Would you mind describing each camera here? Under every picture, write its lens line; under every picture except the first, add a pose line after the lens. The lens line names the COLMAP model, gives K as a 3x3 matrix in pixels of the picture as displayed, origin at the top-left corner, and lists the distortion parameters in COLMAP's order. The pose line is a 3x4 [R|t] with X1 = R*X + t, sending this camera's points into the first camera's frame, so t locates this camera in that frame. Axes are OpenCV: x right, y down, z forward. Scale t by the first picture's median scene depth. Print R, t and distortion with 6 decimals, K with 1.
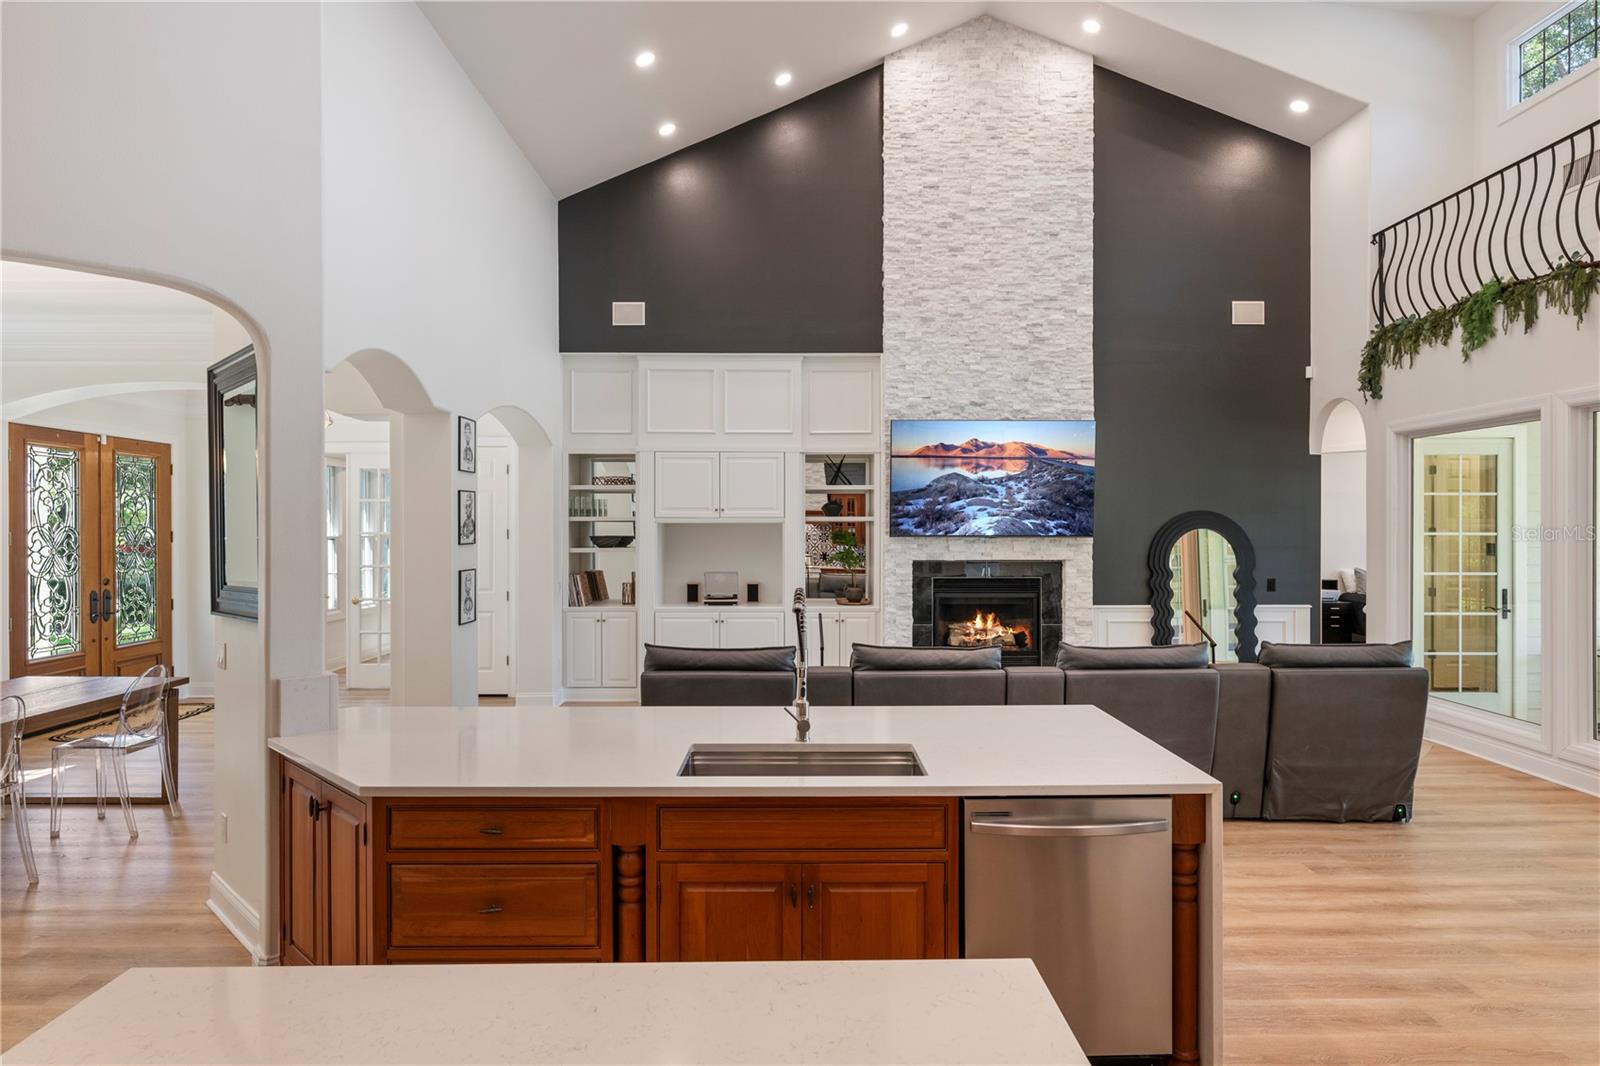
lens RADIAL K [[920.5, 0, 800.9], [0, 920.5, 528.5], [0, 0, 1]] dist [-0.000948, 0.001838]
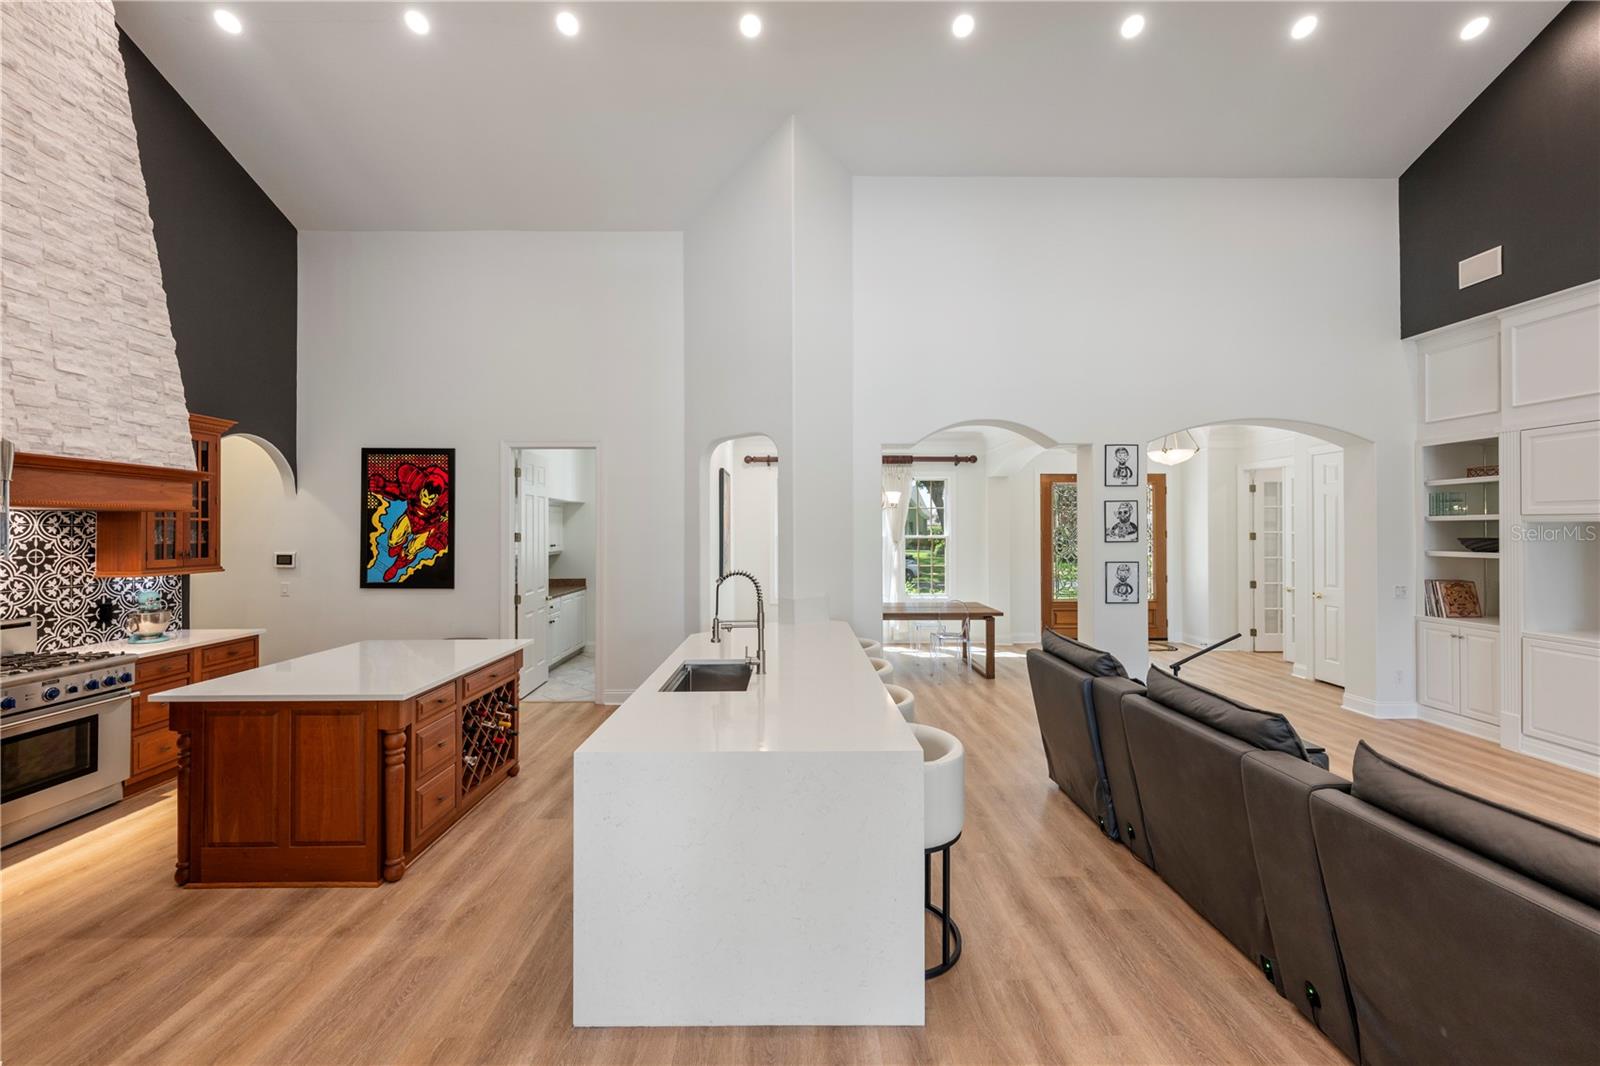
lens RADIAL K [[645.4, 0, 794.6], [0, 645.4, 526.3], [0, 0, 1]] dist [-0.001926, 0.000696]
pose [[0.002680, -0.002928, -0.999992, 0.391288], [0.002839, 0.999992, -0.002920, -0.002542], [0.999992, -0.002831, 0.002688, 0.390693]]
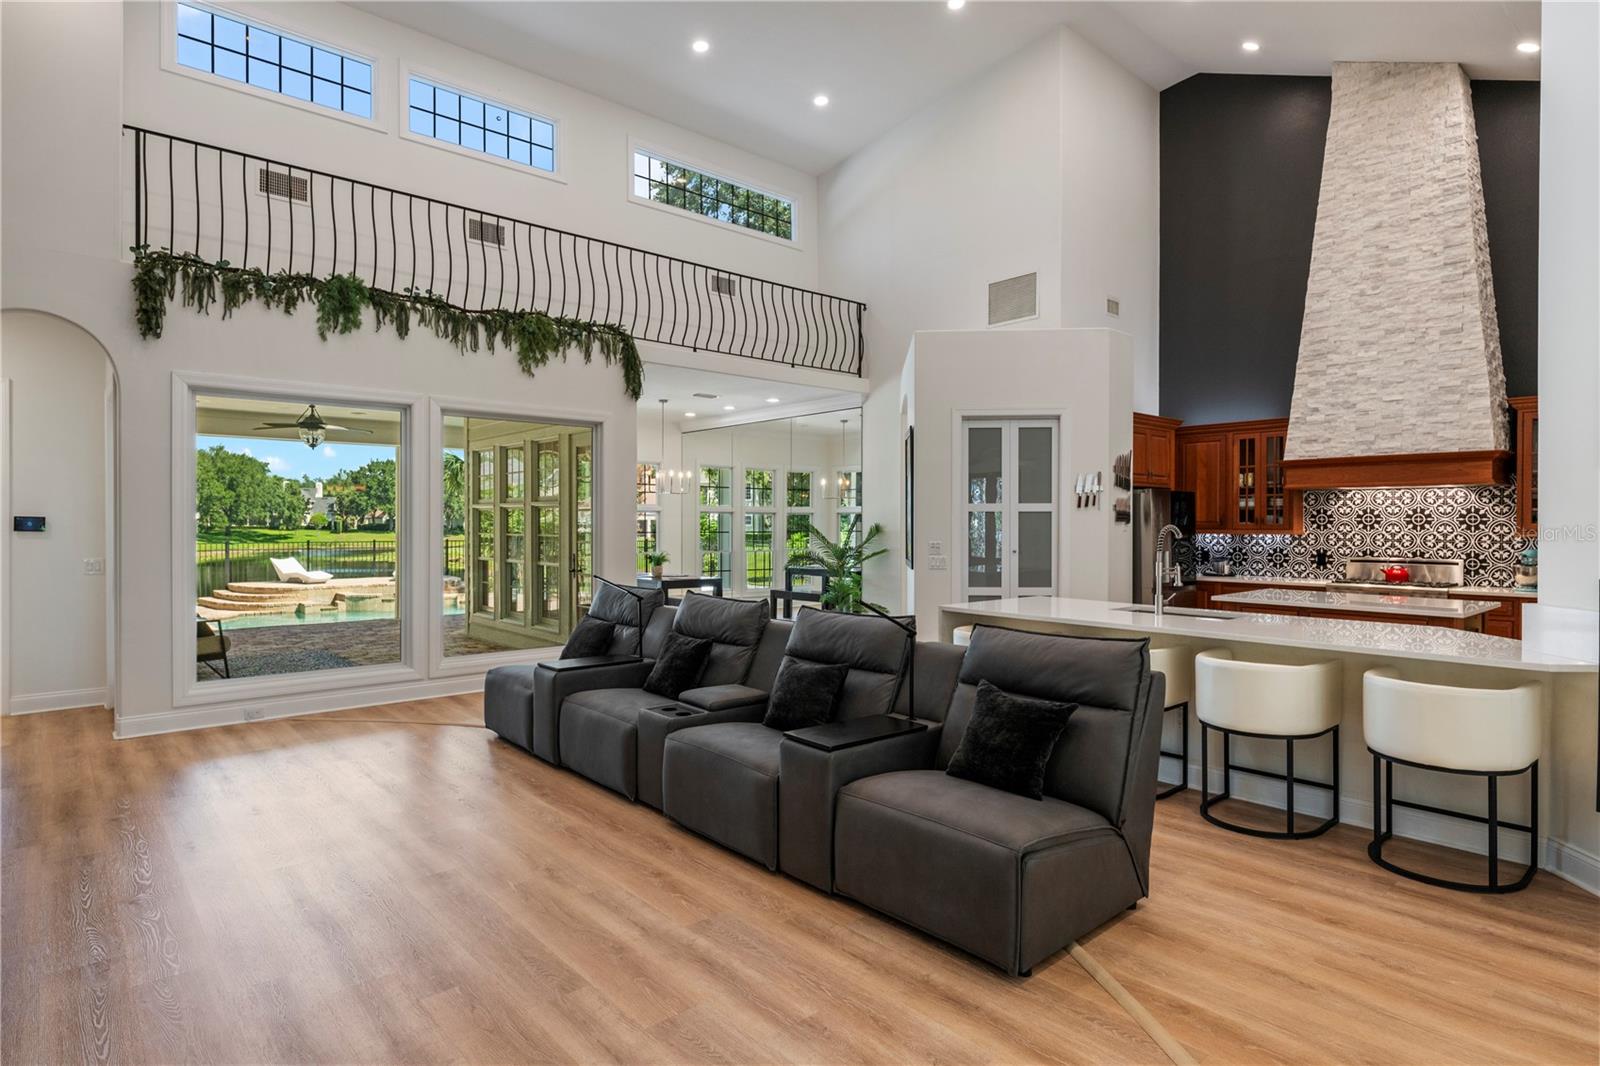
lens RADIAL K [[856.2, 0, 800.1], [0, 856.2, 529.5], [0, 0, 1]] dist [-0.004472, 0.005101]
pose [[-0.656069, -0.003597, 0.754692, -0.281661], [0.000700, 0.999985, 0.005374, 0.021980], [-0.754701, 0.004054, -0.656057, 0.948088]]
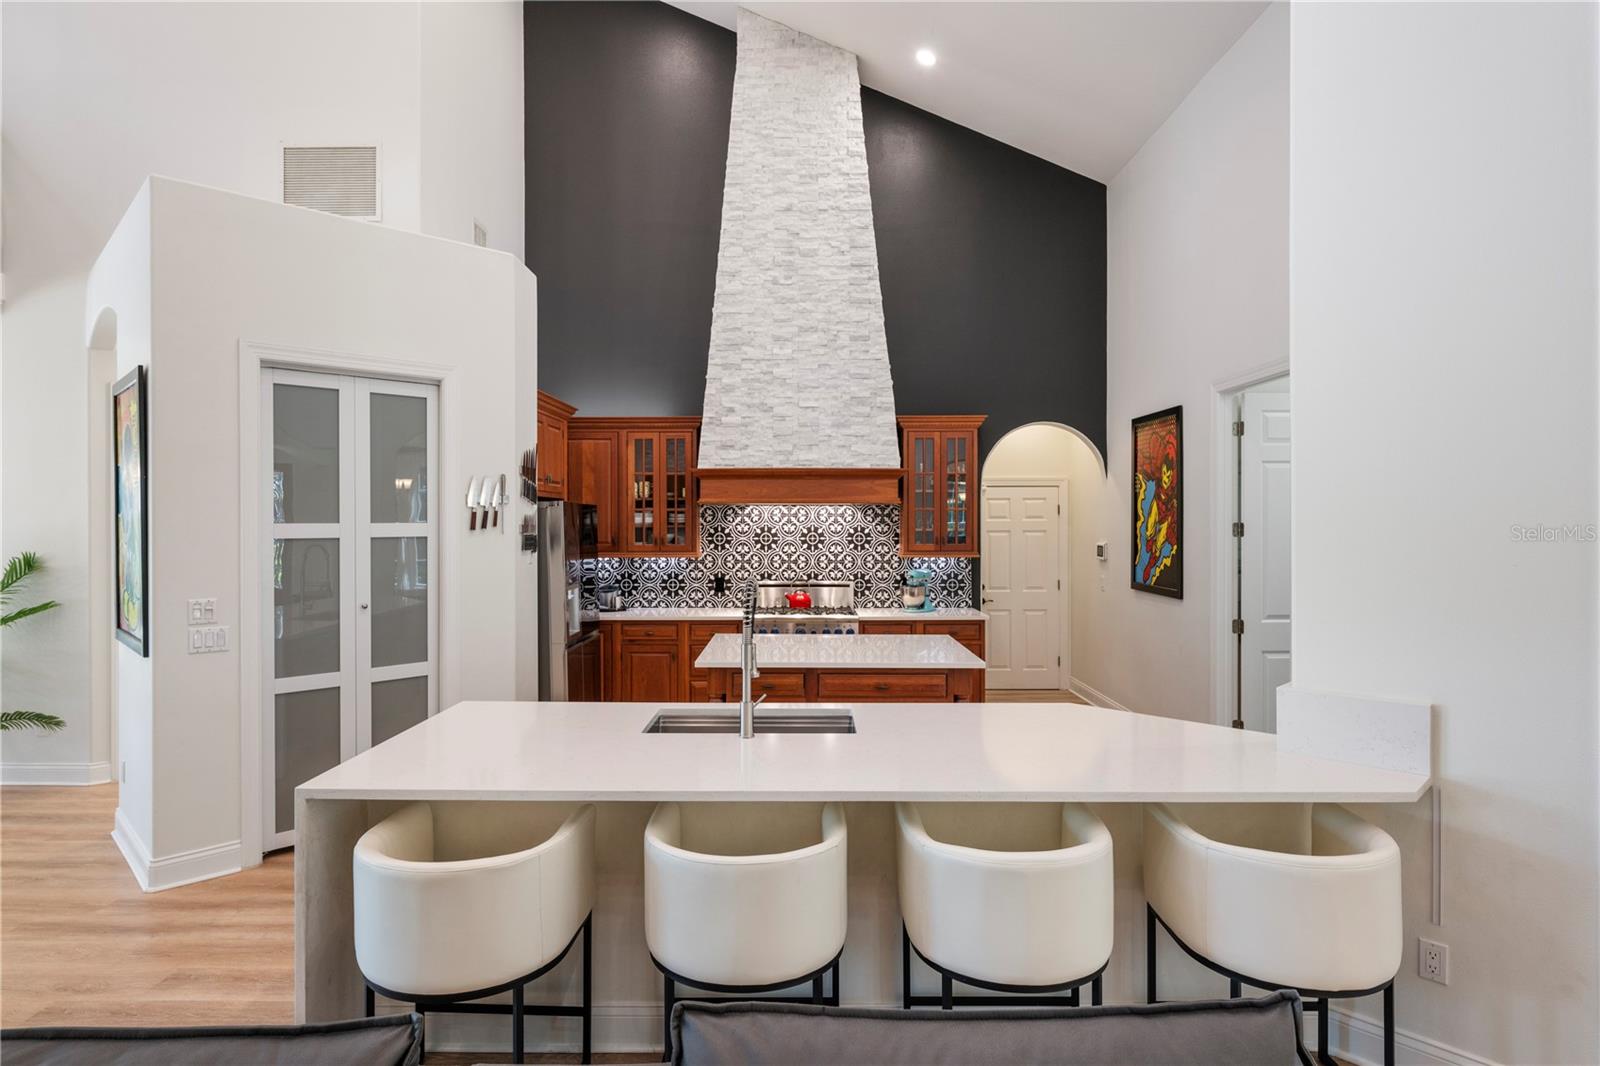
lens RADIAL K [[856.2, 0, 786.0], [0, 856.2, 530.6], [0, 0, 1]] dist [-0.004472, 0.005101]
pose [[-0.999724, 0.004066, 0.023142, -0.018836], [0.004296, 0.999942, 0.009917, 0.000035], [-0.023100, 0.010014, -0.999683, 0.699992]]
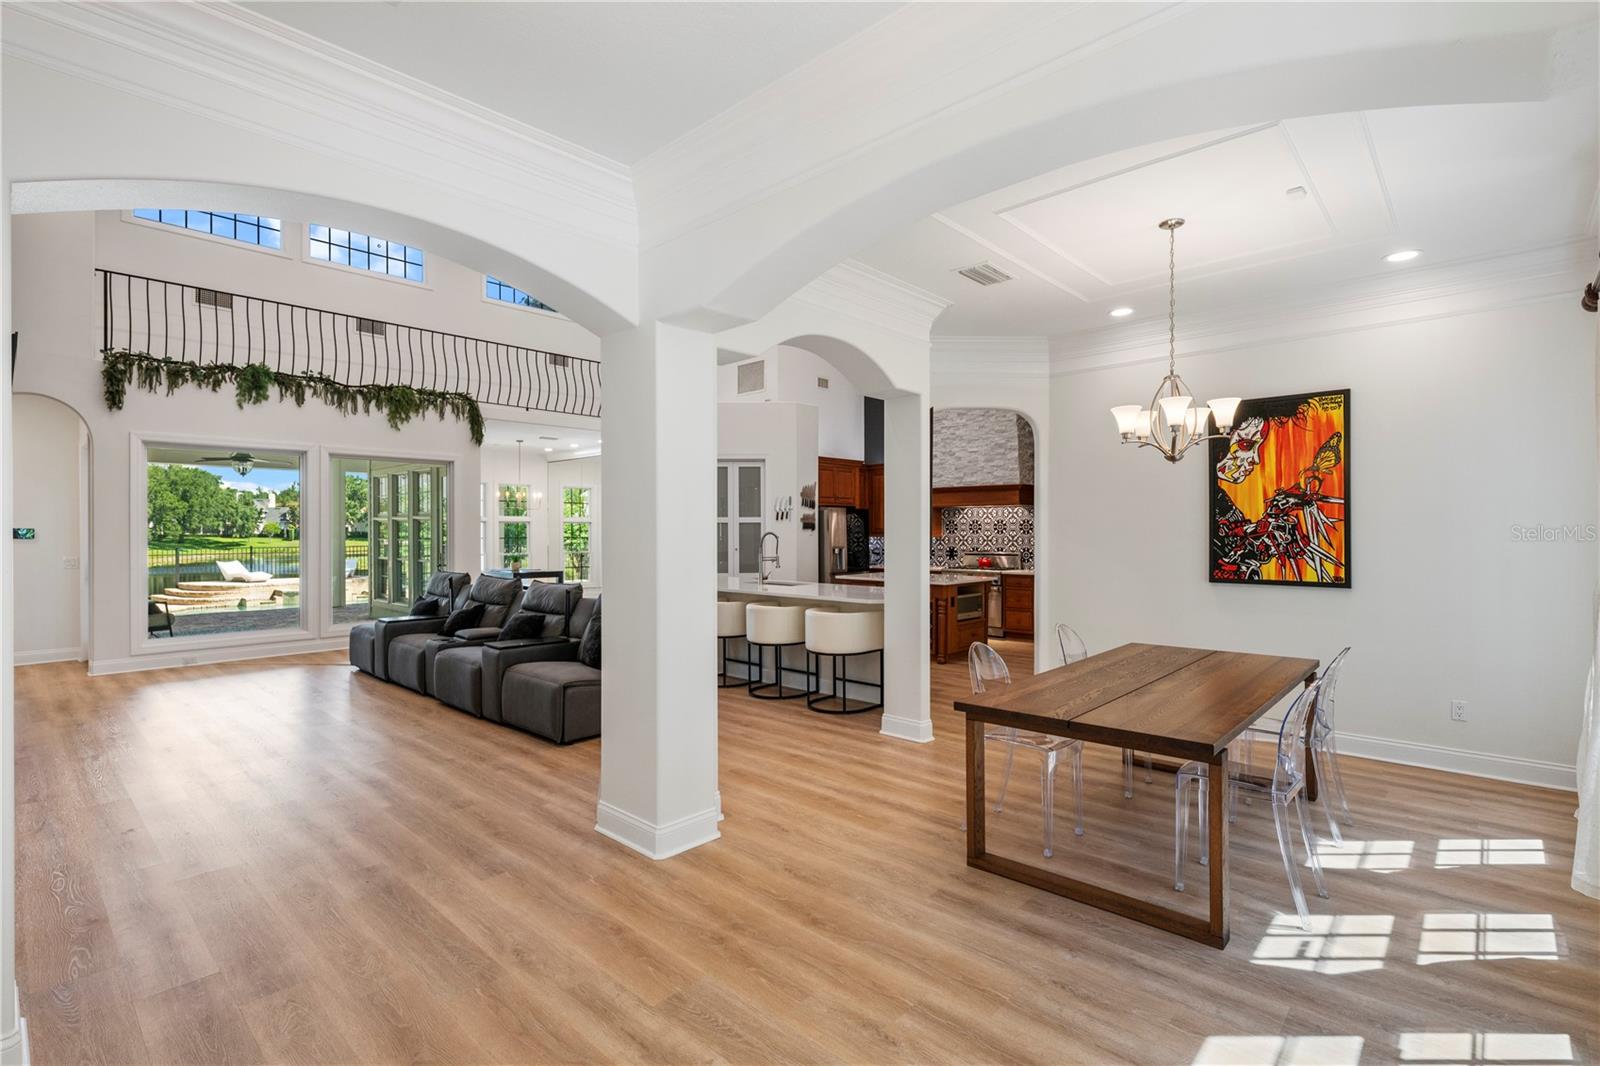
lens RADIAL K [[747.1, 0, 801.8], [0, 747.1, 531.1], [0, 0, 1]] dist [-0.004574, 0.001280]
pose [[-0.731076, 0.002966, 0.682290, -0.631822], [0.004548, 0.999990, 0.000527, 0.021389], [-0.682281, 0.003489, -0.731082, 0.981577]]
